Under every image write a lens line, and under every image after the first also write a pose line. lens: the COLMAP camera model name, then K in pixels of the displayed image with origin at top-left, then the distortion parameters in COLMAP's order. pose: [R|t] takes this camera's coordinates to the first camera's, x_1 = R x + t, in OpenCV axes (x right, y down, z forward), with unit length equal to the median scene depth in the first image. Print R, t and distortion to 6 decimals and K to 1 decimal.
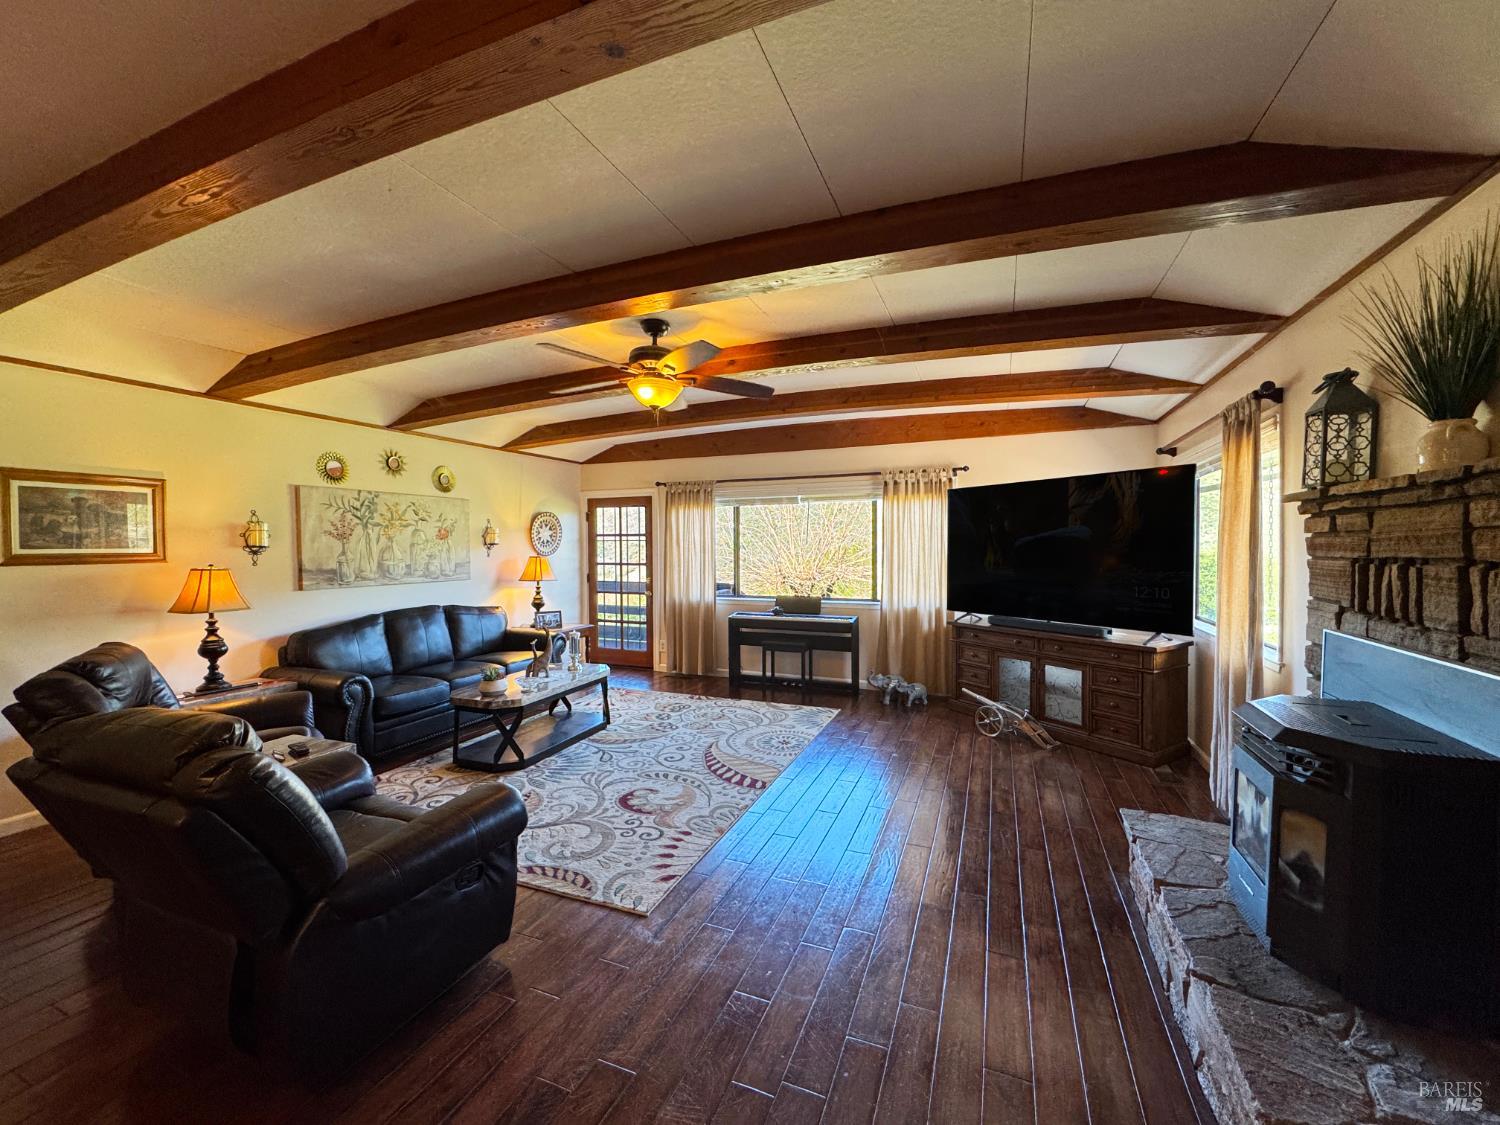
lens RADIAL K [[595.9, 0, 746.3], [0, 595.9, 559.1], [0, 0, 1]] dist [-0.001827, 0.000667]
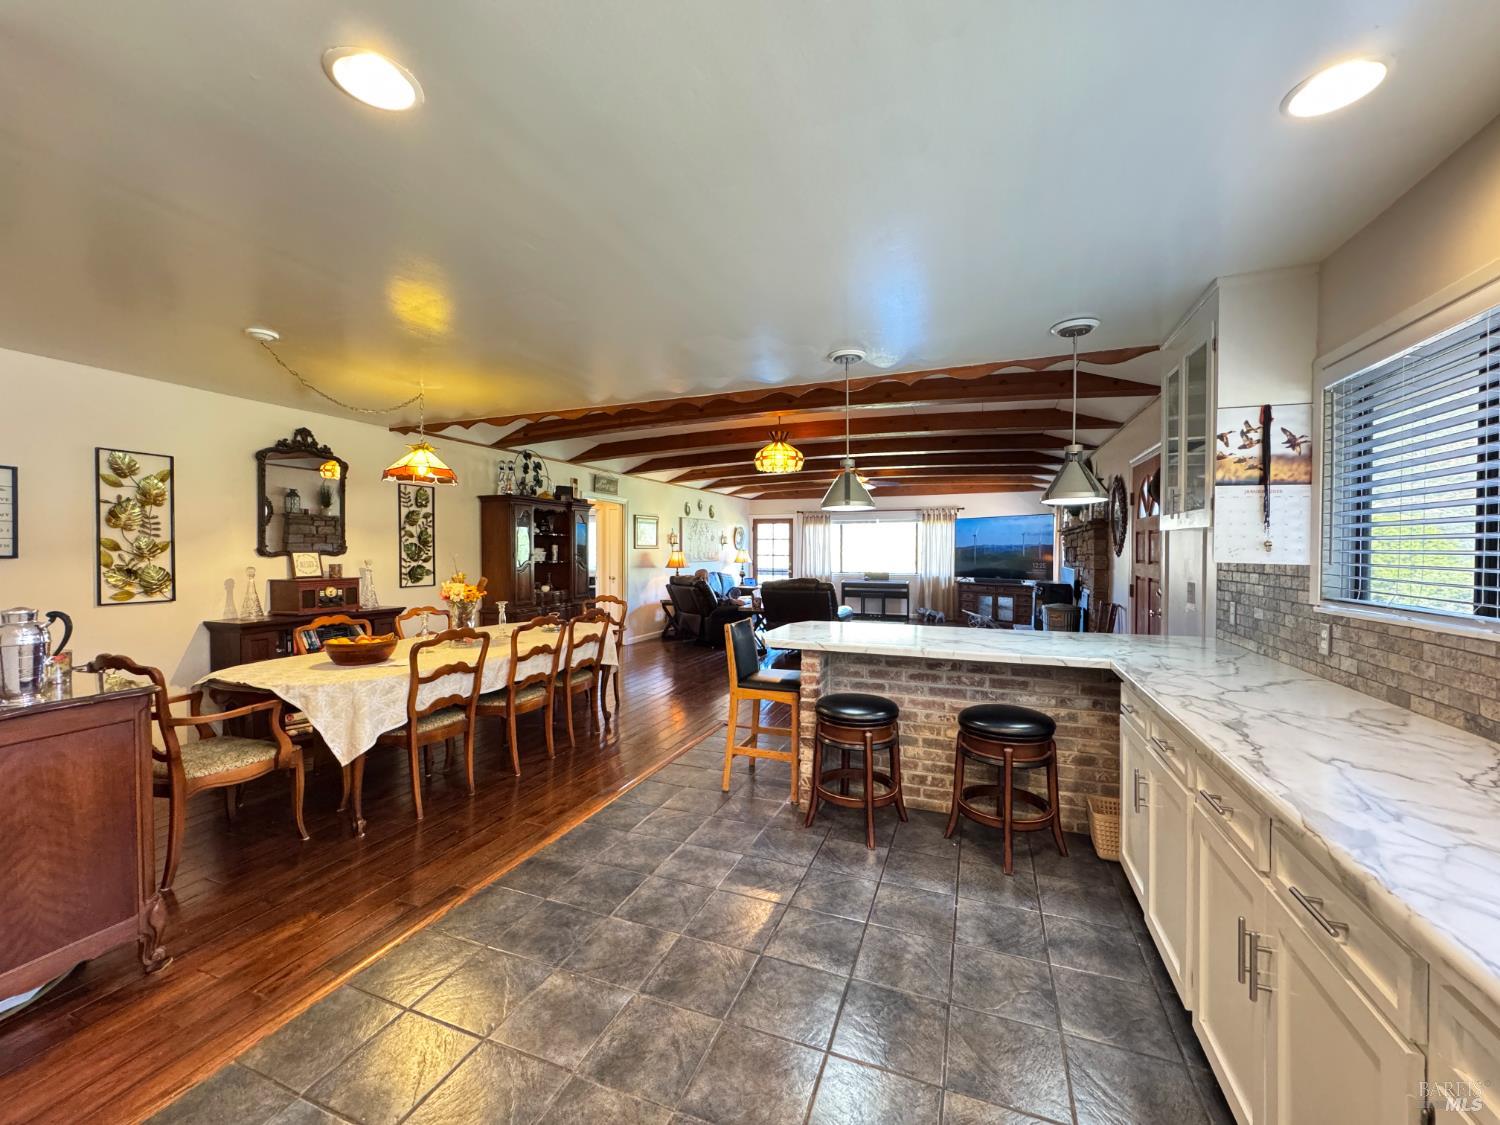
lens RADIAL K [[595.9, 0, 752.7], [0, 595.9, 556.9], [0, 0, 1]] dist [-0.001827, 0.000667]
pose [[0.999767, 0.005361, 0.020921, -0.371679], [-0.005092, 0.999904, -0.012874, 0.043898], [-0.020988, 0.012764, 0.999698, -0.964017]]
